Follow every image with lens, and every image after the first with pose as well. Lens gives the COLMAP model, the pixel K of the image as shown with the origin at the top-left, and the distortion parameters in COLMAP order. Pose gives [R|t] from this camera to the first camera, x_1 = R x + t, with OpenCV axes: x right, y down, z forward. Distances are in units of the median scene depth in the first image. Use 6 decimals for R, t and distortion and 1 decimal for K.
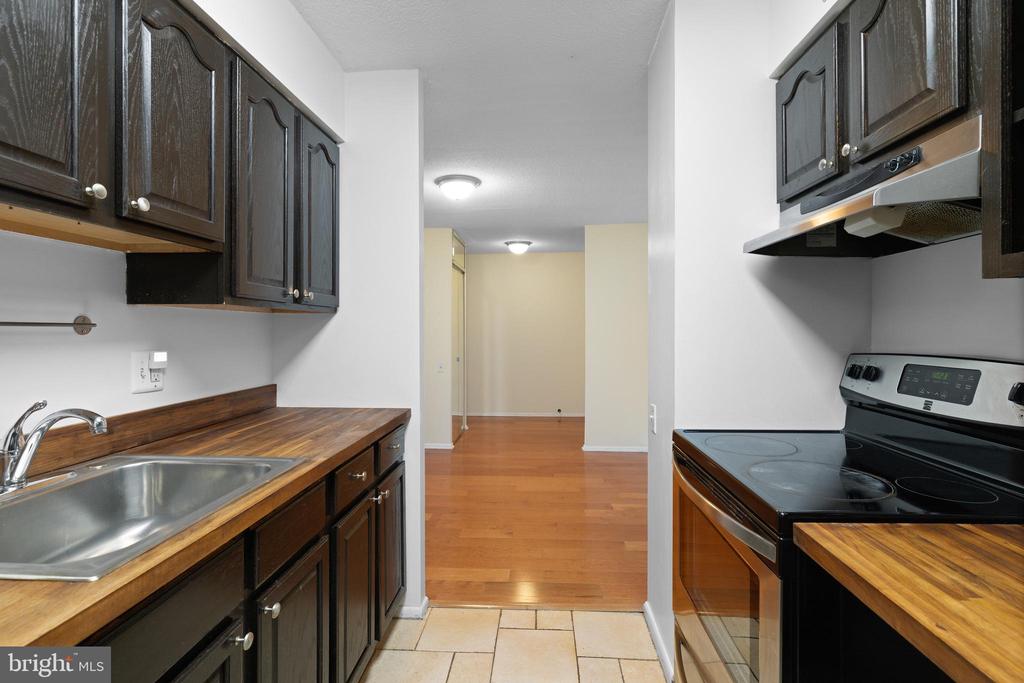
lens RADIAL K [[500.2, 0, 512.0], [0, 500.2, 336.4], [0, 0, 1]] dist [-0.000071, 0.000000]
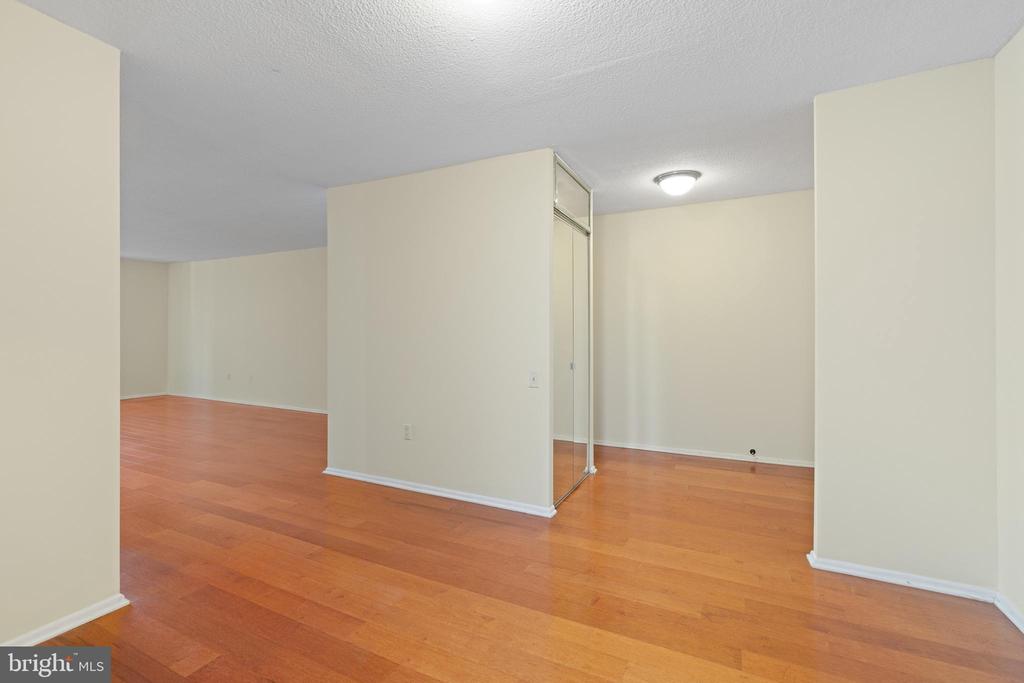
lens RADIAL K [[443.8, 0, 514.2], [0, 443.8, 336.0], [0, 0, 1]] dist [0.000272, 0.000231]
pose [[0.923285, 0.001191, -0.384114, 0.036847], [-0.002610, 0.999992, -0.003174, 0.009064], [0.384107, 0.003933, 0.923280, 0.422433]]
